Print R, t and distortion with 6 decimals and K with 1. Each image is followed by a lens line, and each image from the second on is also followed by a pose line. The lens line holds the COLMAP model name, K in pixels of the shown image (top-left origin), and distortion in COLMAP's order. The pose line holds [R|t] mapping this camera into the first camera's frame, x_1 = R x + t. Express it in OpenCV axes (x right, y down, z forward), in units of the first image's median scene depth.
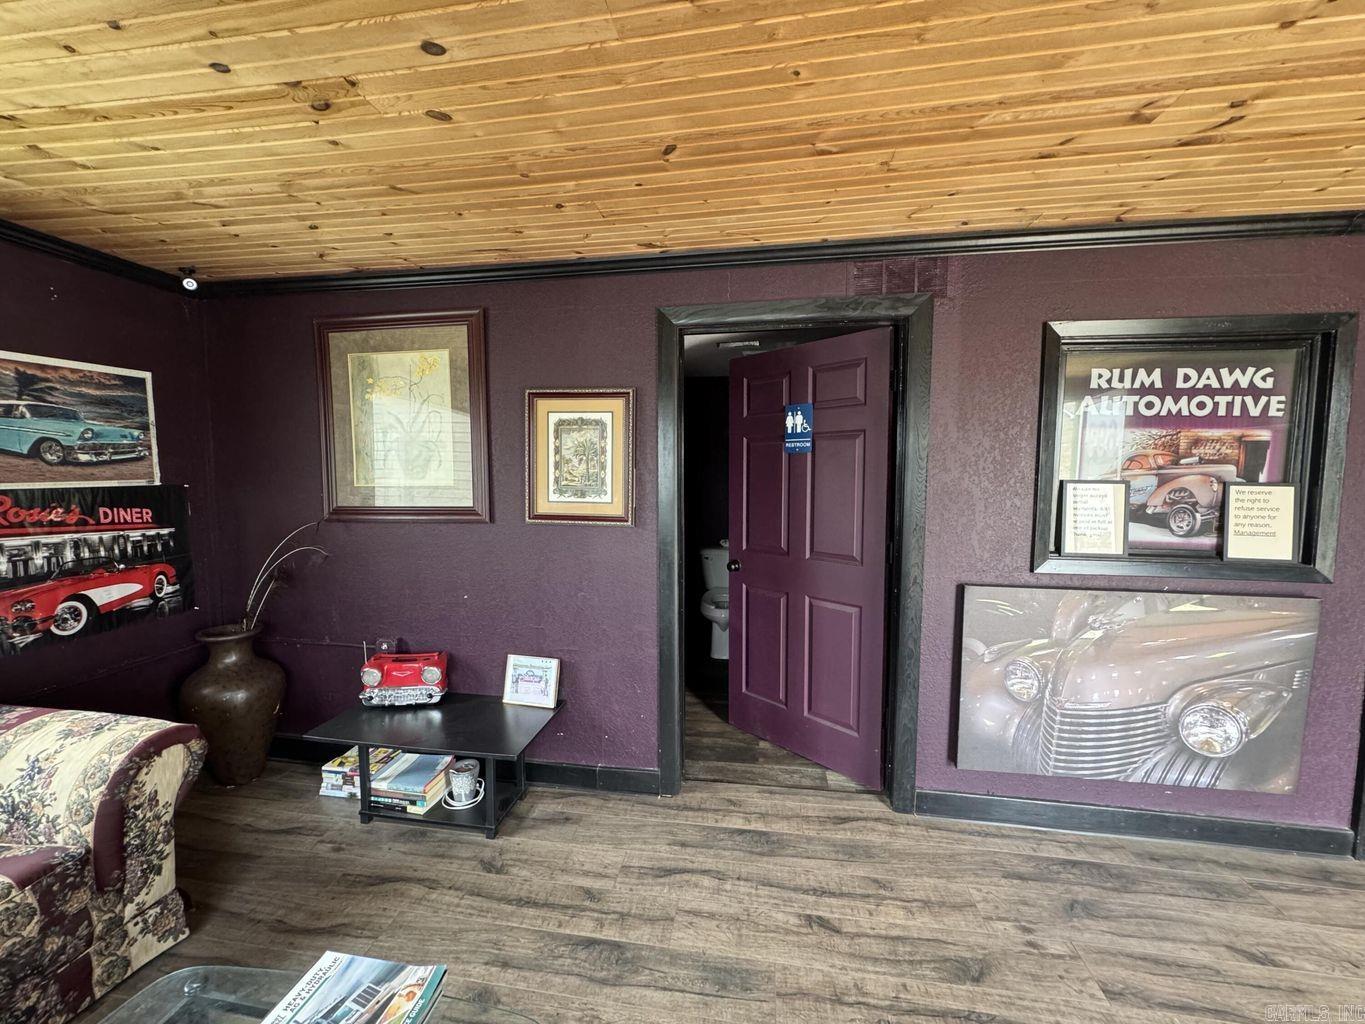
lens RADIAL K [[543.5, 0, 680.9], [0, 543.5, 512.4], [0, 0, 1]] dist [0.003029, -0.000023]
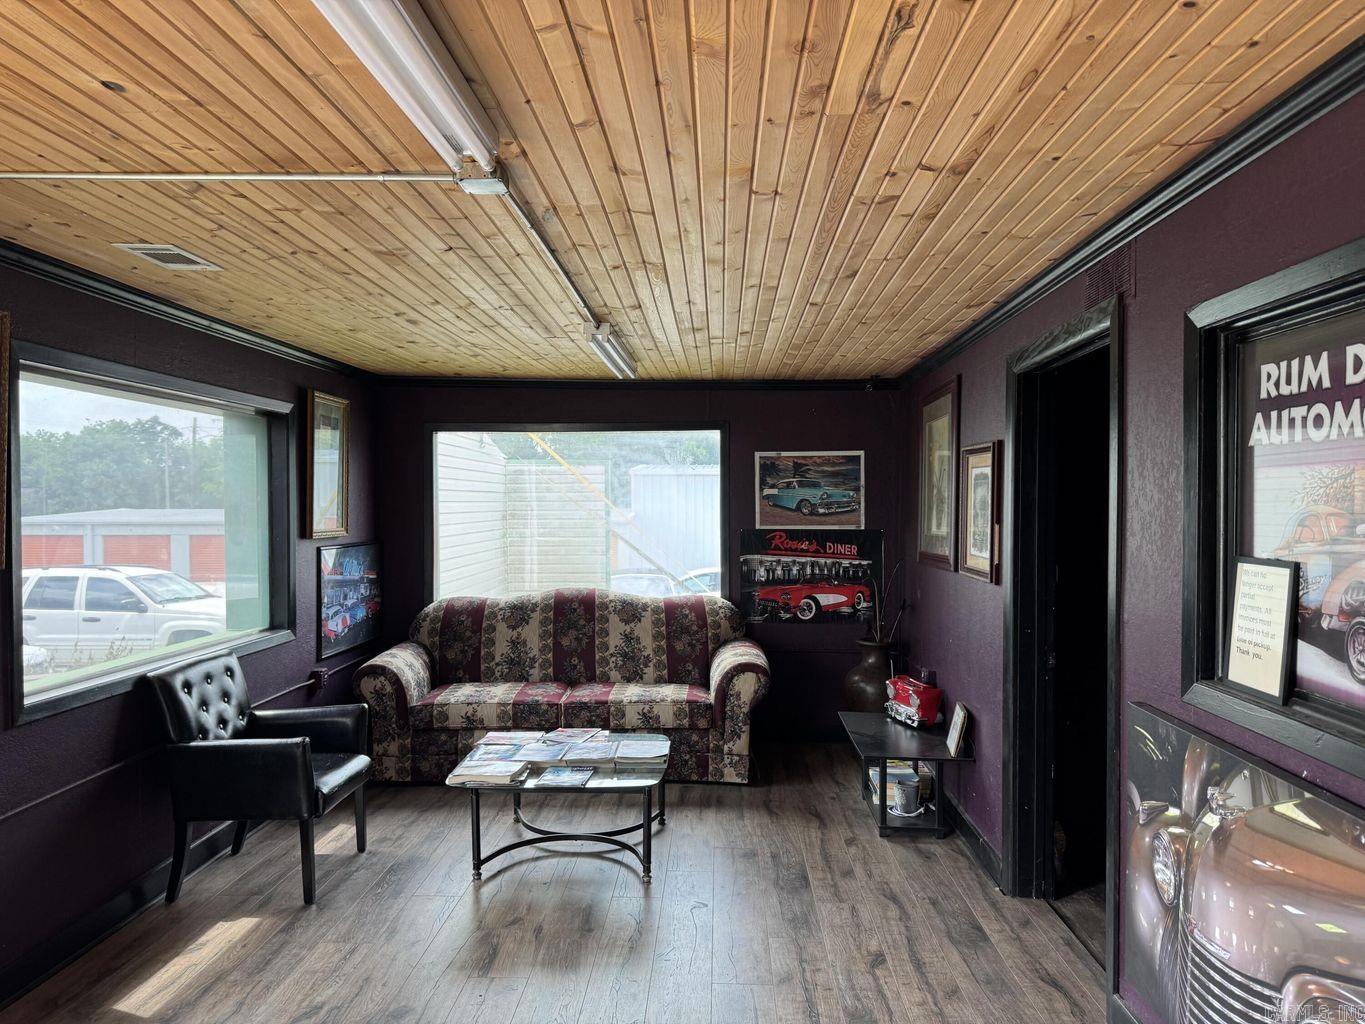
lens RADIAL K [[983.6, 0, 682.1], [0, 983.6, 512.5], [0, 0, 1]] dist [0.015194, -0.008518]
pose [[0.107685, 0.006750, -0.994162, 1.736506], [-0.085560, 0.996330, -0.002503, -0.053442], [0.990497, 0.085331, 0.107867, 0.292091]]
